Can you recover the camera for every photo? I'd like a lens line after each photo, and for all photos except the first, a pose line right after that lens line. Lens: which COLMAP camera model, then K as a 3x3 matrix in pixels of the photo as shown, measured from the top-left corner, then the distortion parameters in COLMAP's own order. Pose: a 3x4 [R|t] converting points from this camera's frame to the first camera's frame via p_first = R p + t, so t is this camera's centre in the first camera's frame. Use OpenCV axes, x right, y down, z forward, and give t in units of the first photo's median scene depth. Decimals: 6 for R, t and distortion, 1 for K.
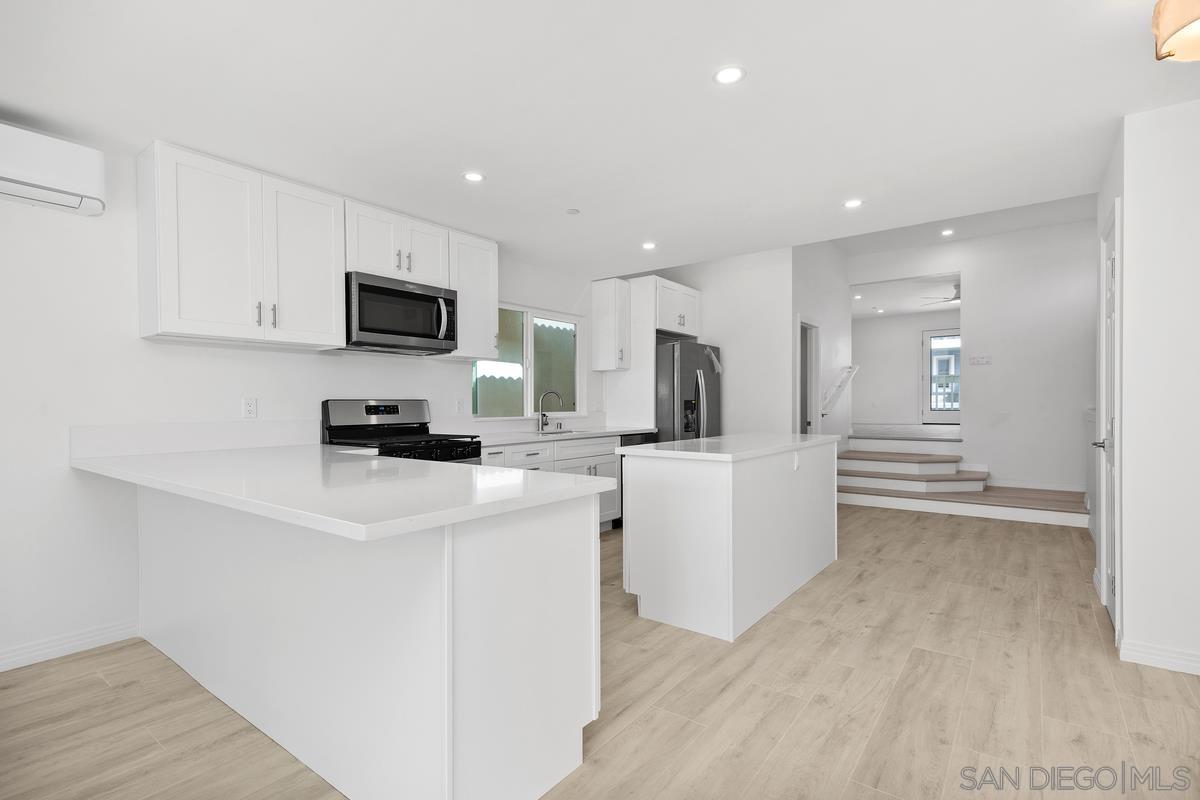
lens RADIAL K [[559.8, 0, 599.0], [0, 559.8, 403.1], [0, 0, 1]] dist [0.002697, -0.001604]
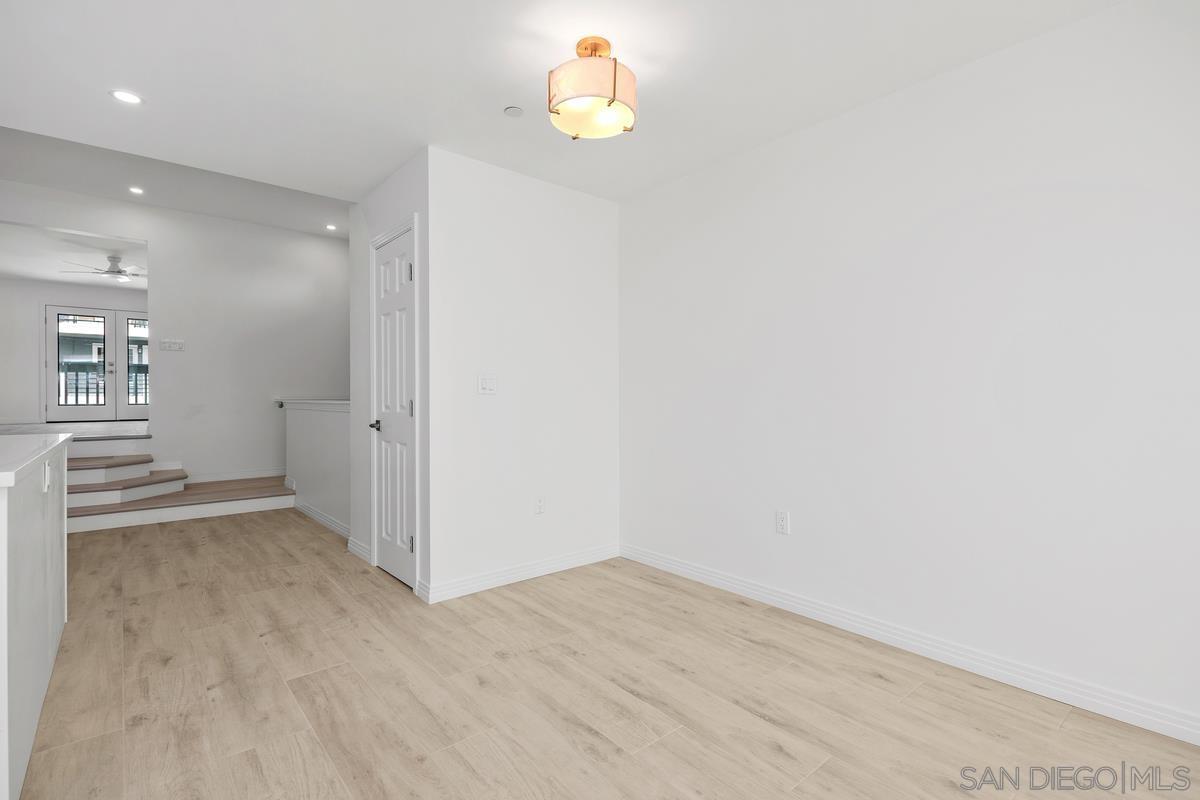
lens RADIAL K [[559.8, 0, 593.6], [0, 559.8, 396.5], [0, 0, 1]] dist [0.002697, -0.001604]
pose [[0.214130, 0.005597, 0.976789, -0.117442], [0.001868, 0.999979, -0.006140, 0.026532], [-0.976803, 0.003140, 0.214115, 0.341729]]
